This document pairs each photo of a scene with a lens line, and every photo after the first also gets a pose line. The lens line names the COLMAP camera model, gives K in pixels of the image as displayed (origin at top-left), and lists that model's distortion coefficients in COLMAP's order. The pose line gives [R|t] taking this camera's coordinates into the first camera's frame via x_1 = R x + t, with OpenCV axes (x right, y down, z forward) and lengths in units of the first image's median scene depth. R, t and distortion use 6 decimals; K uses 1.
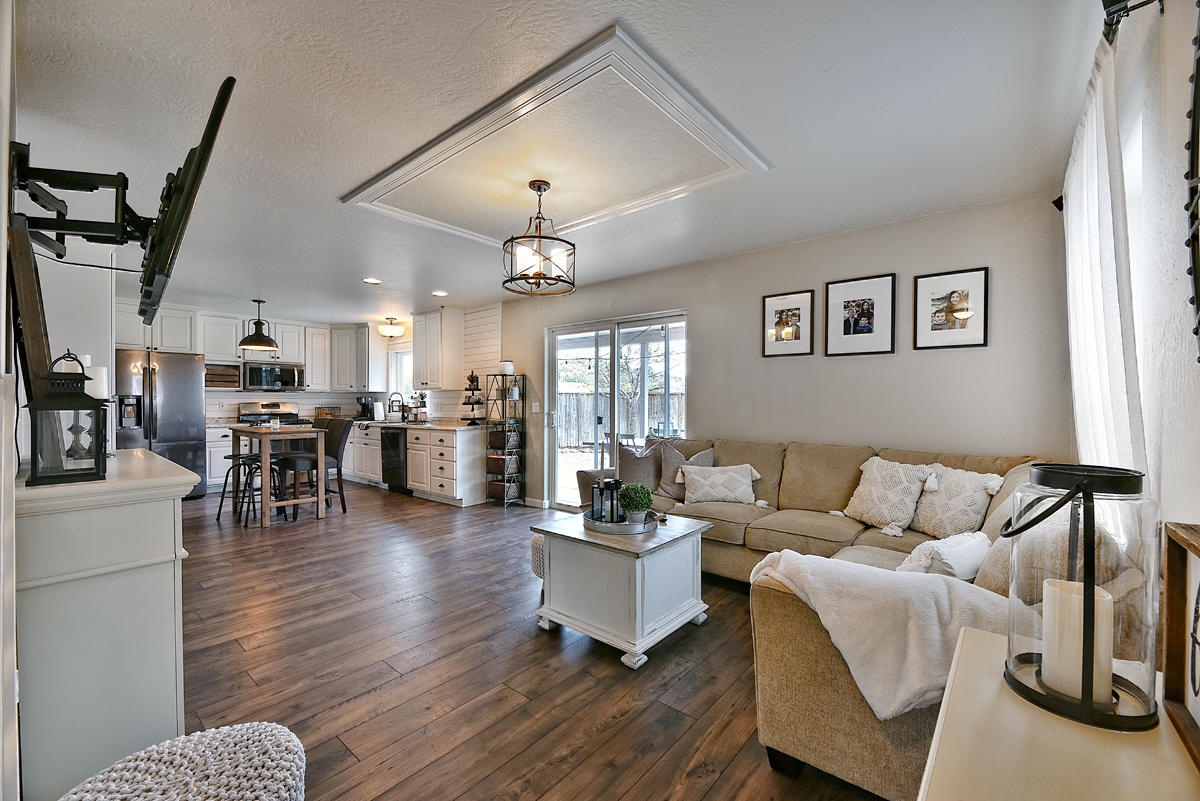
lens RADIAL K [[482.5, 0, 599.6], [0, 482.5, 402.1], [0, 0, 1]] dist [0.001854, -0.004123]
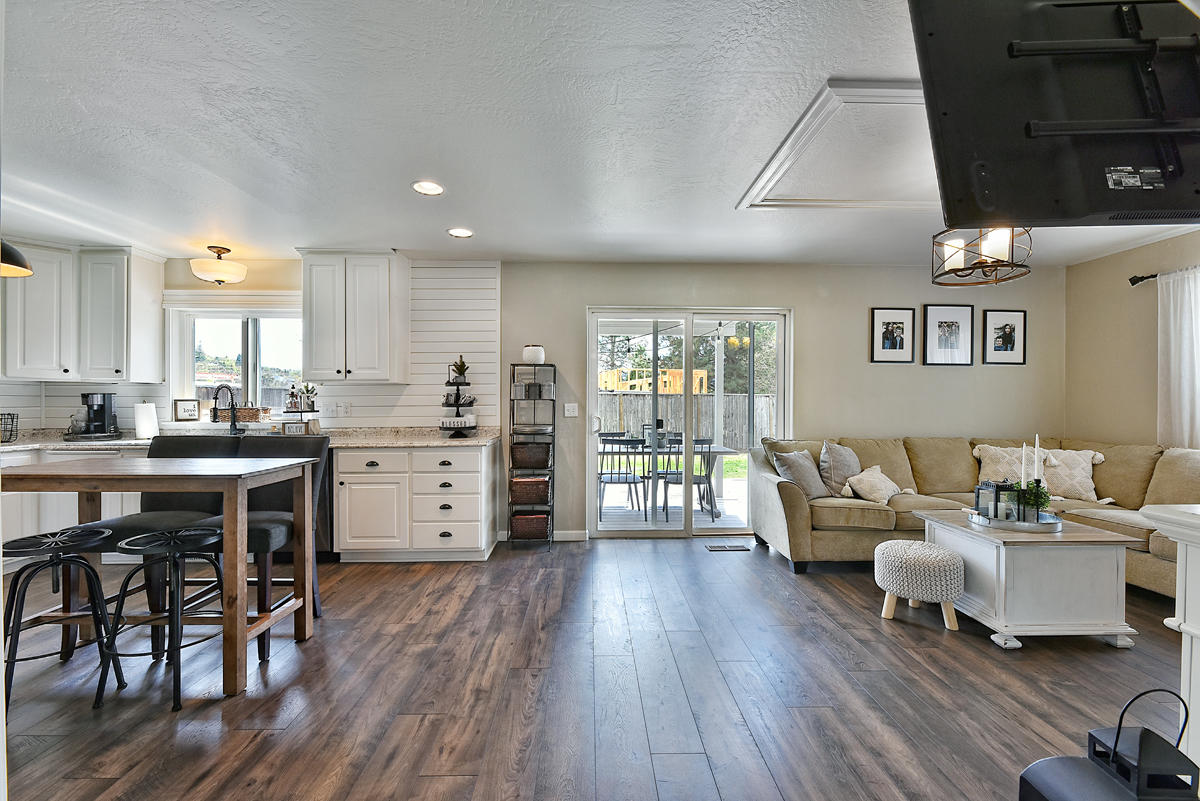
lens RADIAL K [[510.7, 0, 600.0], [0, 510.7, 400.5], [0, 0, 1]] dist [-0.001890, -0.000346]
pose [[0.748749, 0.001407, 0.662852, -0.611057], [-0.000138, 0.999998, -0.001967, -0.001768], [-0.662854, 0.001381, 0.748747, 0.357500]]
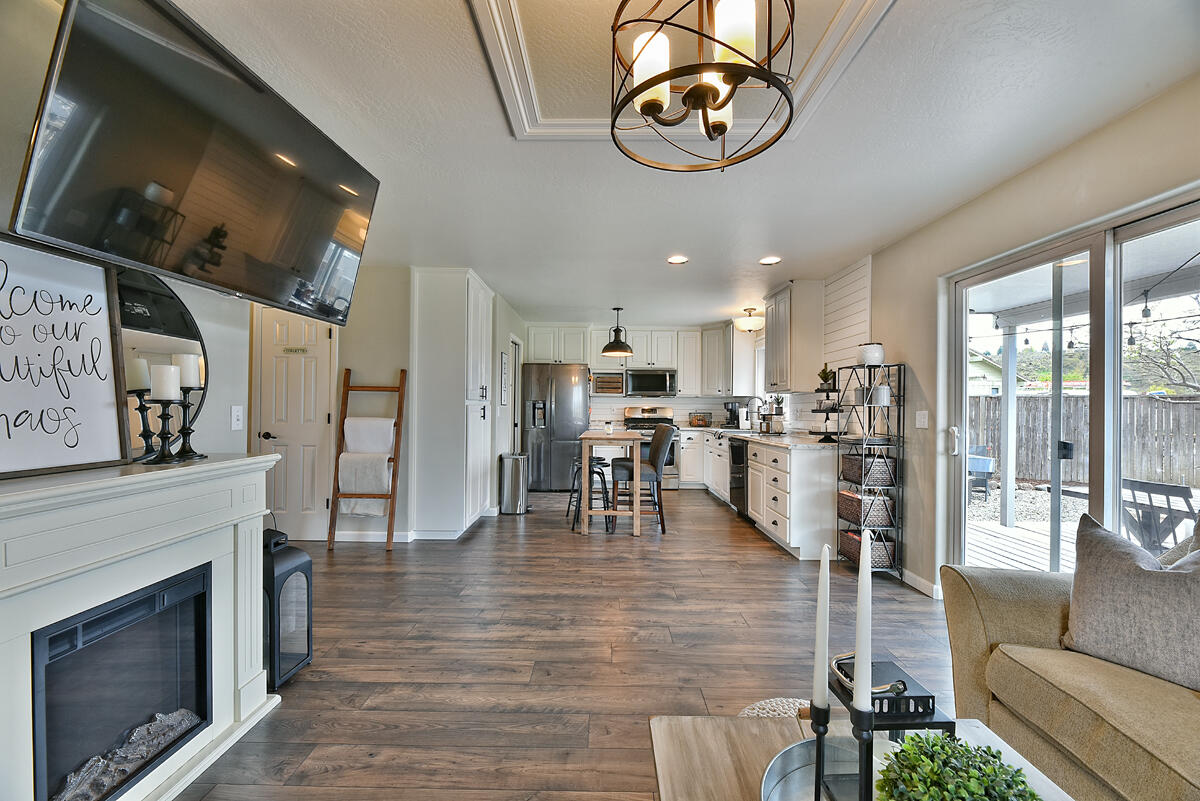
lens RADIAL K [[482.5, 0, 599.6], [0, 482.5, 402.1], [0, 0, 1]] dist [0.001854, -0.004123]
pose [[0.639656, -0.000697, -0.768661, 0.063590], [-0.009628, 0.999914, -0.008919, -0.000316], [0.768601, 0.013106, 0.639595, 0.320218]]
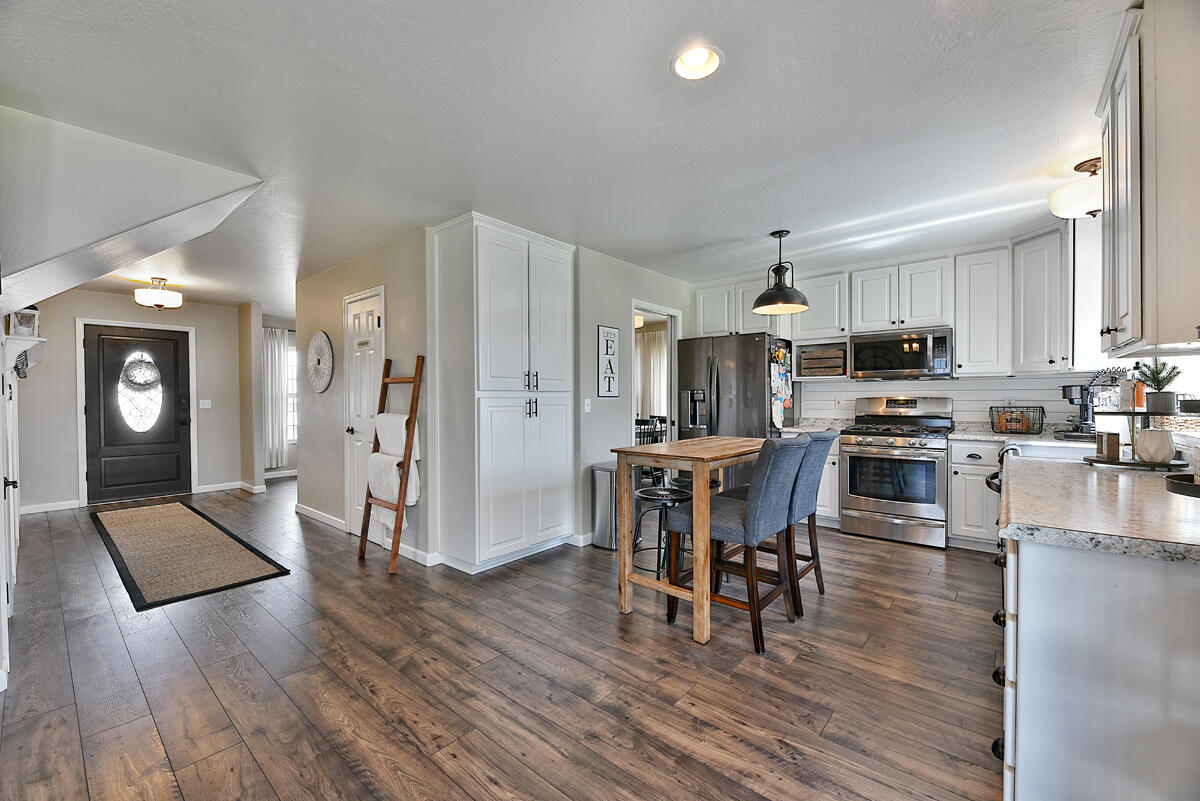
lens RADIAL K [[482.5, 0, 599.6], [0, 482.5, 402.1], [0, 0, 1]] dist [0.001854, -0.004123]
pose [[-0.004039, 0.010243, -0.999939, -0.089845], [0.003098, 0.999943, 0.010231, -0.000832], [0.999987, -0.003057, -0.004071, 0.790072]]
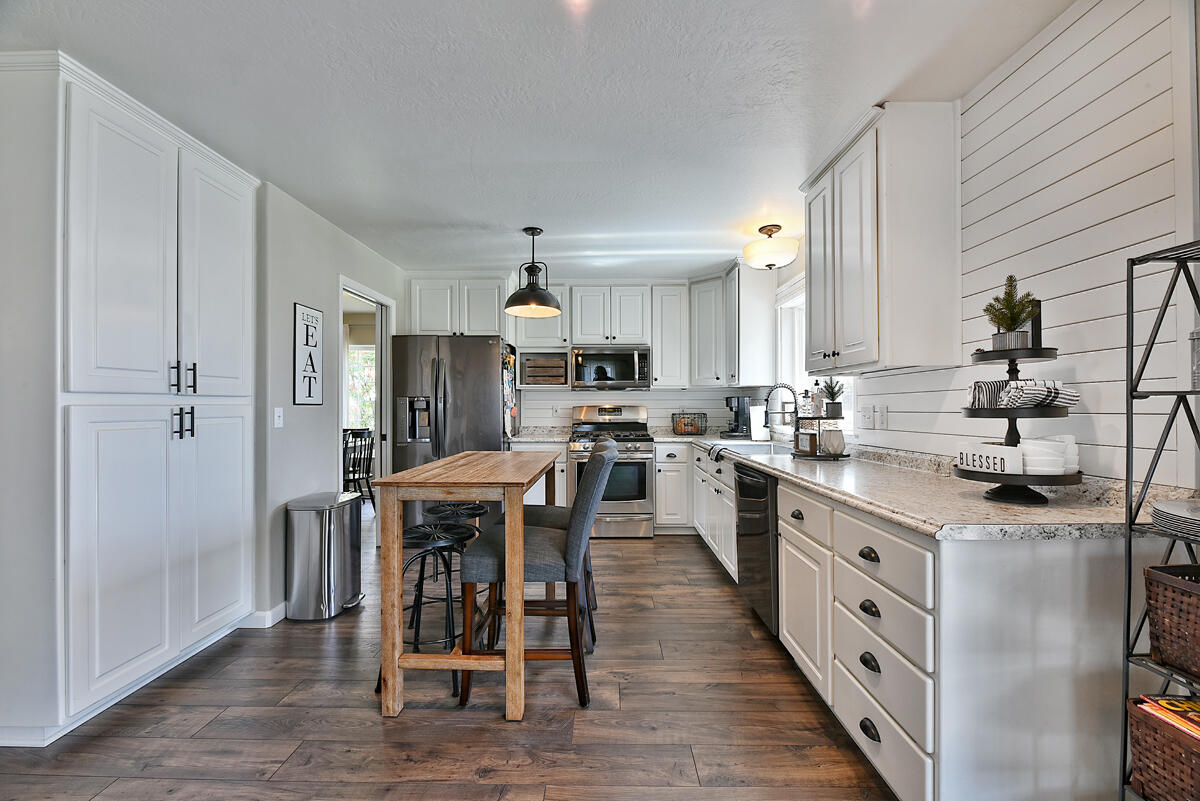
lens RADIAL K [[482.5, 0, 599.6], [0, 482.5, 402.1], [0, 0, 1]] dist [0.001854, -0.004123]
pose [[0.636124, -0.004708, -0.771572, -0.216401], [0.000620, 0.999984, -0.005590, -0.000832], [0.771586, 0.003078, 0.636117, 0.711488]]
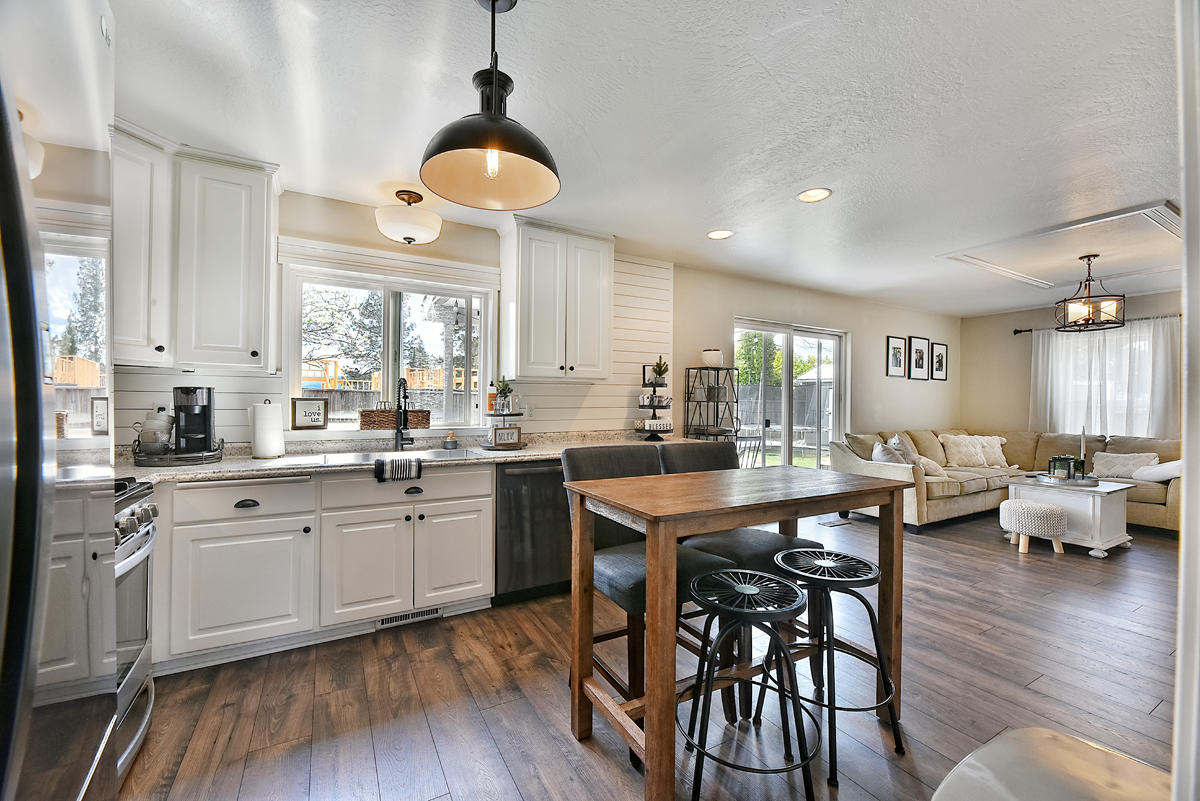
lens RADIAL K [[482.5, 0, 599.6], [0, 482.5, 402.1], [0, 0, 1]] dist [0.001854, -0.004123]
pose [[0.347585, 0.003513, 0.937642, -0.936808], [-0.006705, 0.999977, -0.001261, -0.001996], [-0.937625, -0.005848, 0.347600, 0.884243]]
